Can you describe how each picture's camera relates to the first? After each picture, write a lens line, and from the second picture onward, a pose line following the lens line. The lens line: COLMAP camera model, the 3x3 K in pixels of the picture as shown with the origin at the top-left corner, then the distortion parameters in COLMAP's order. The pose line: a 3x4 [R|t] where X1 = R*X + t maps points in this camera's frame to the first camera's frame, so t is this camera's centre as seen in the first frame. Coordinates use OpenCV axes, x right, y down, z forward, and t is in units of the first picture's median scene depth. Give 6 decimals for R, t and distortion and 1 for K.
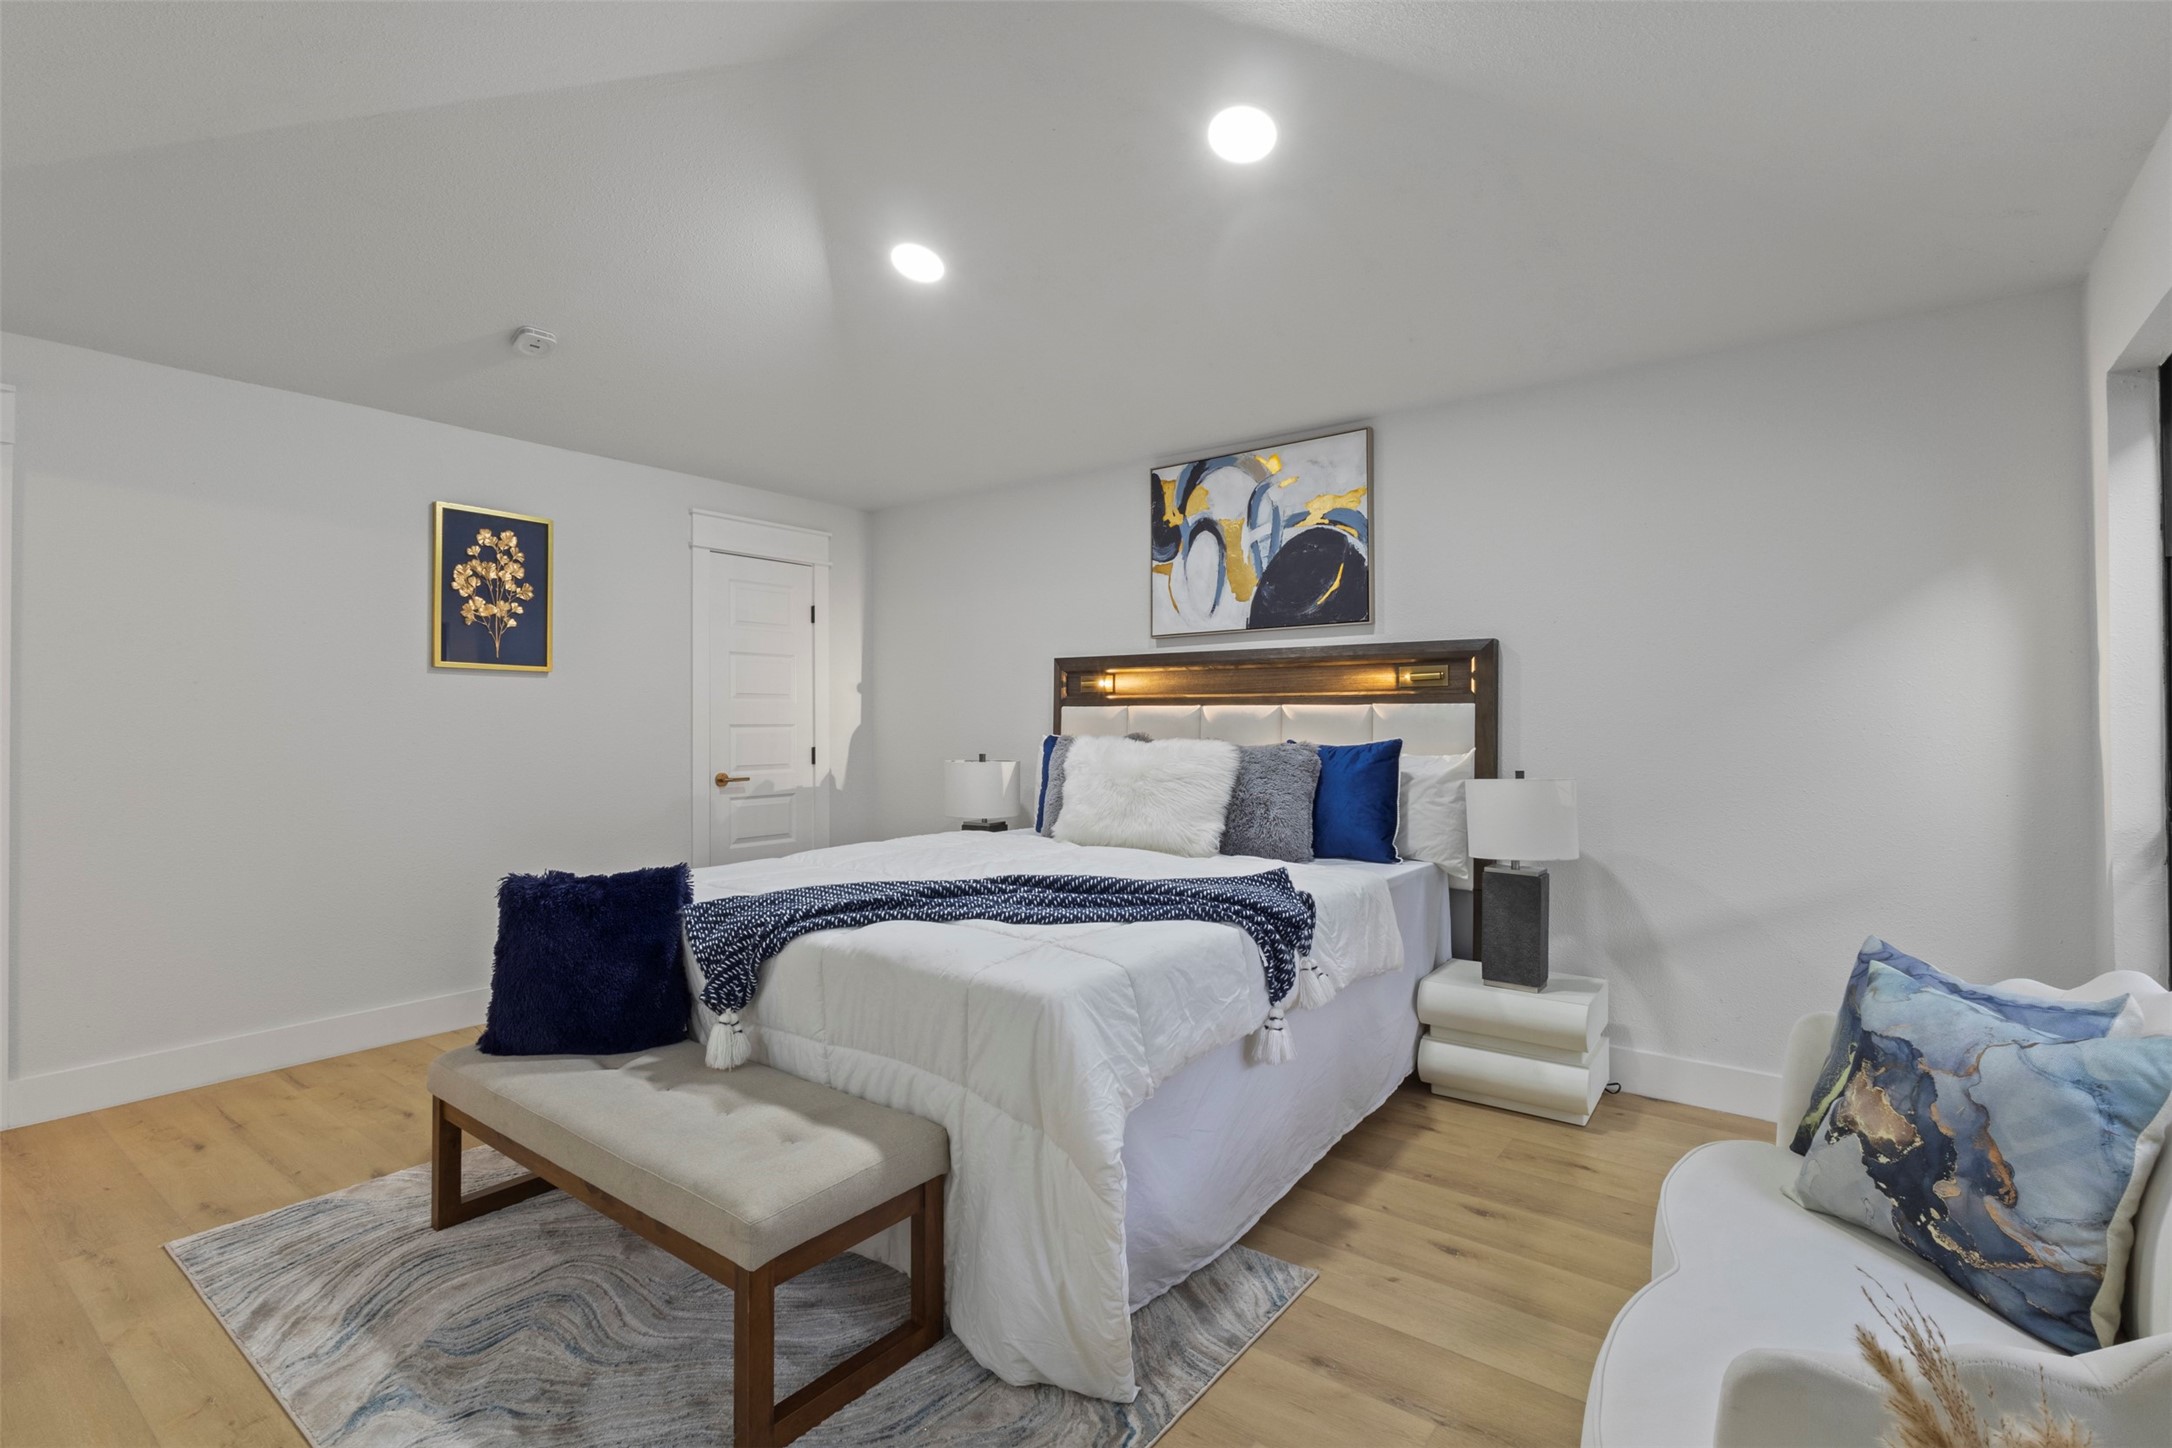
lens RADIAL K [[1002.3, 0, 1074.1], [0, 1002.3, 718.3], [0, 0, 1]] dist [0.002368, 0.000775]
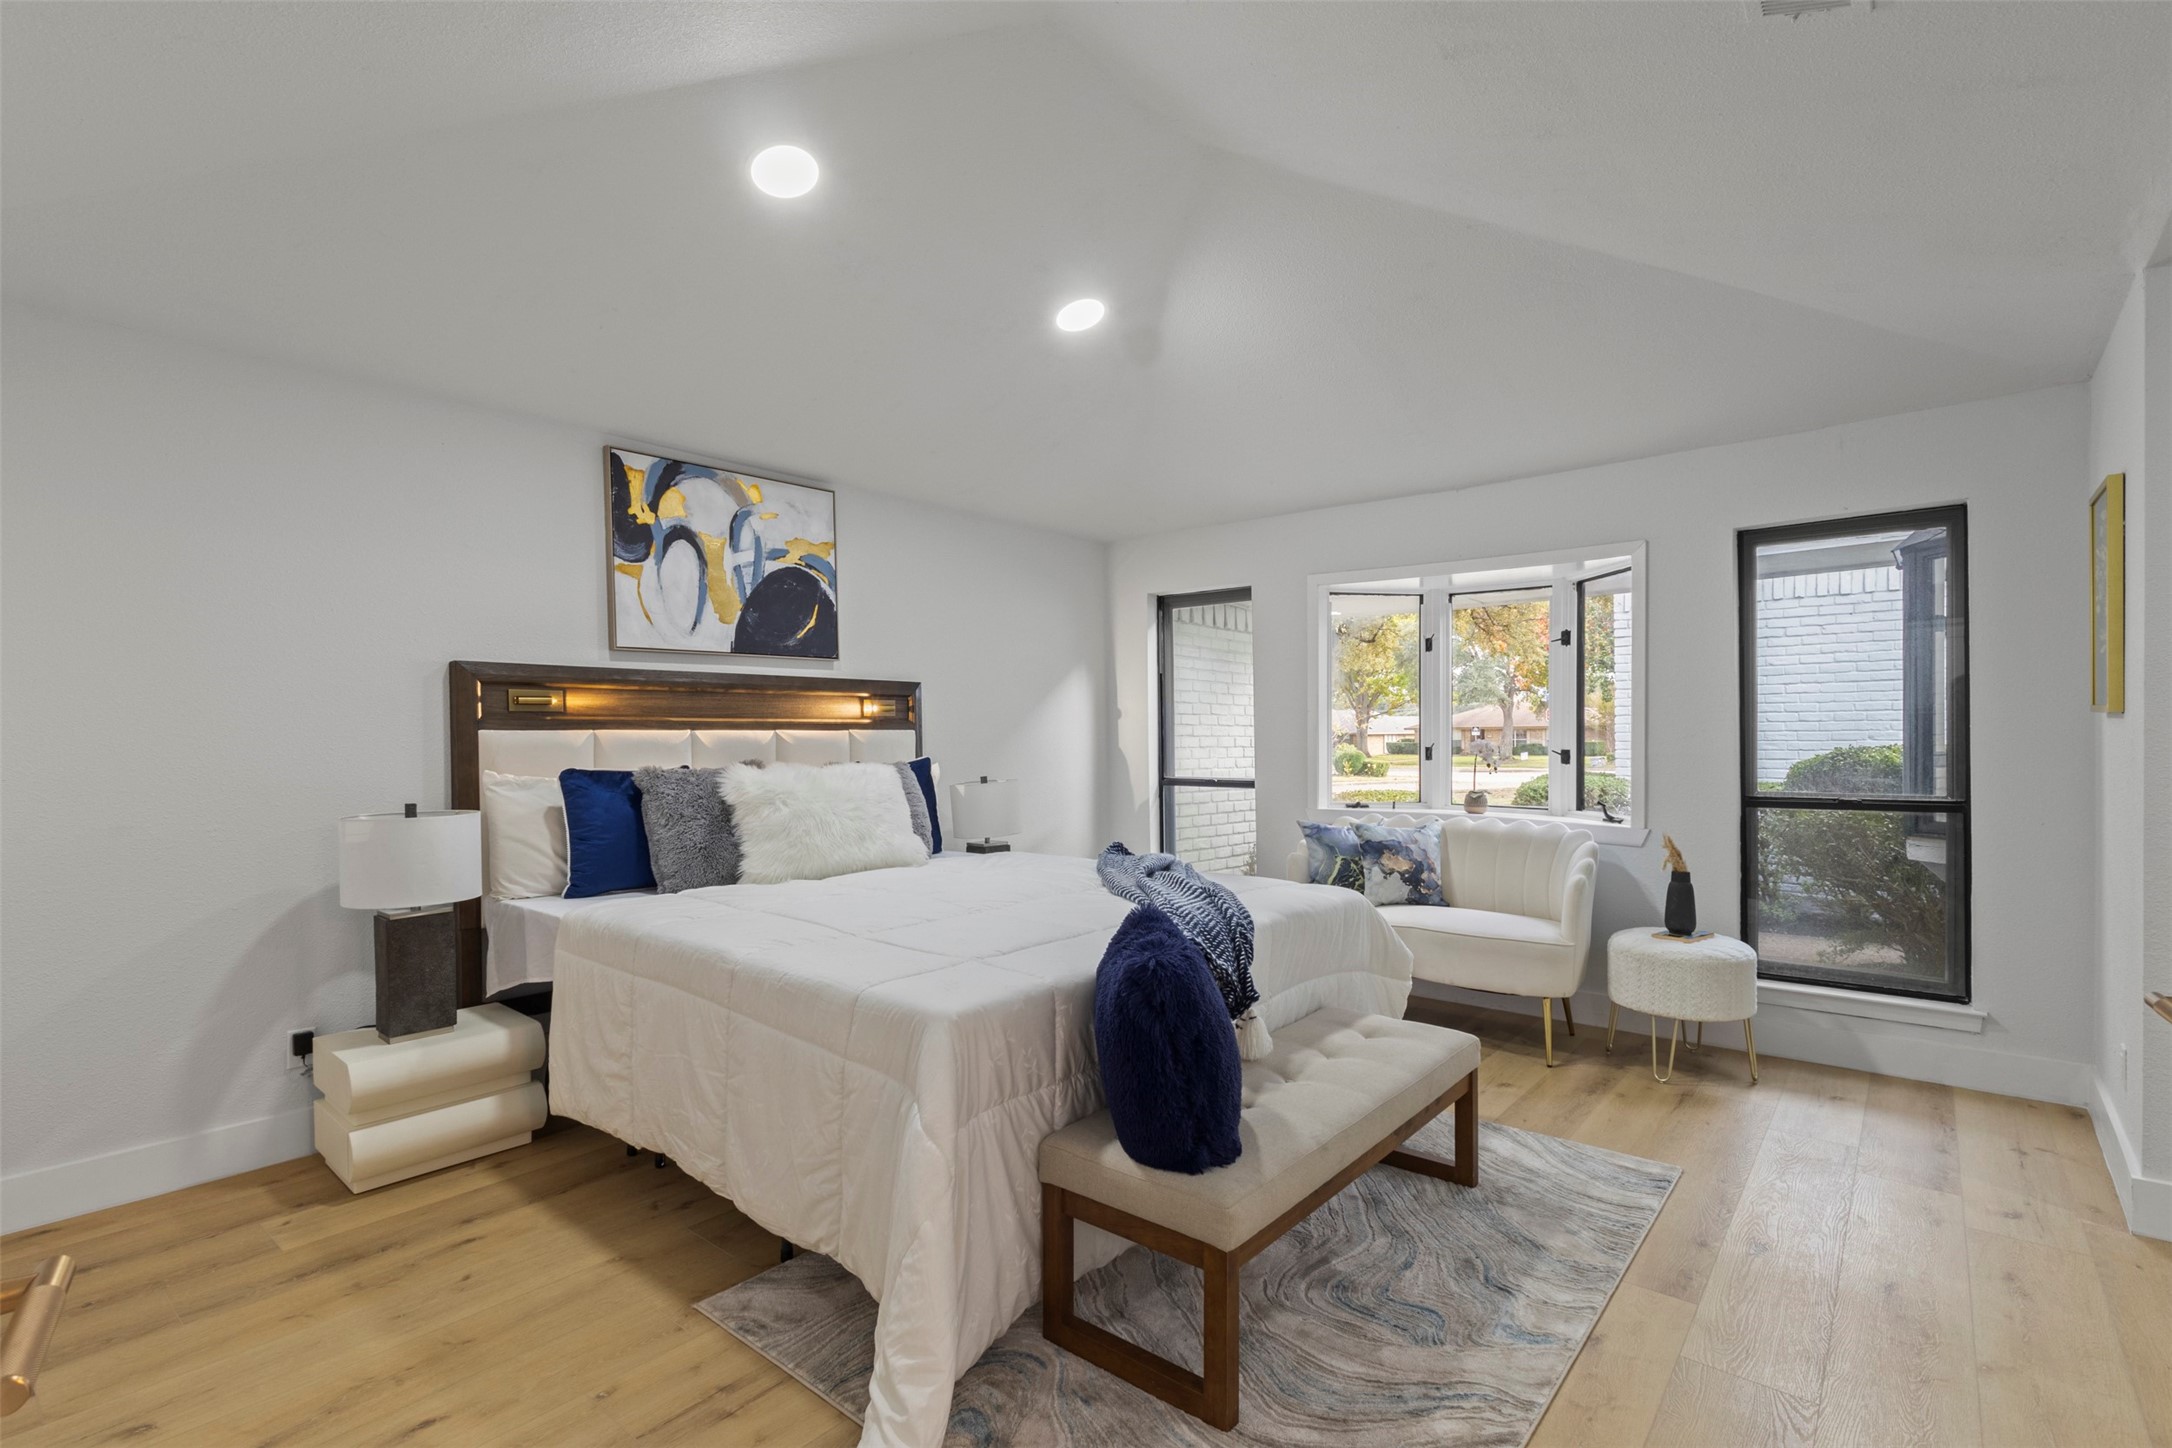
lens RADIAL K [[1002.3, 0, 1061.3], [0, 1002.3, 749.4], [0, 0, 1]] dist [0.002368, 0.000775]
pose [[0.064245, -0.012479, 0.997856, -0.792156], [0.010860, 0.999871, 0.011805, -0.002238], [-0.997875, 0.010078, 0.064372, 0.618307]]
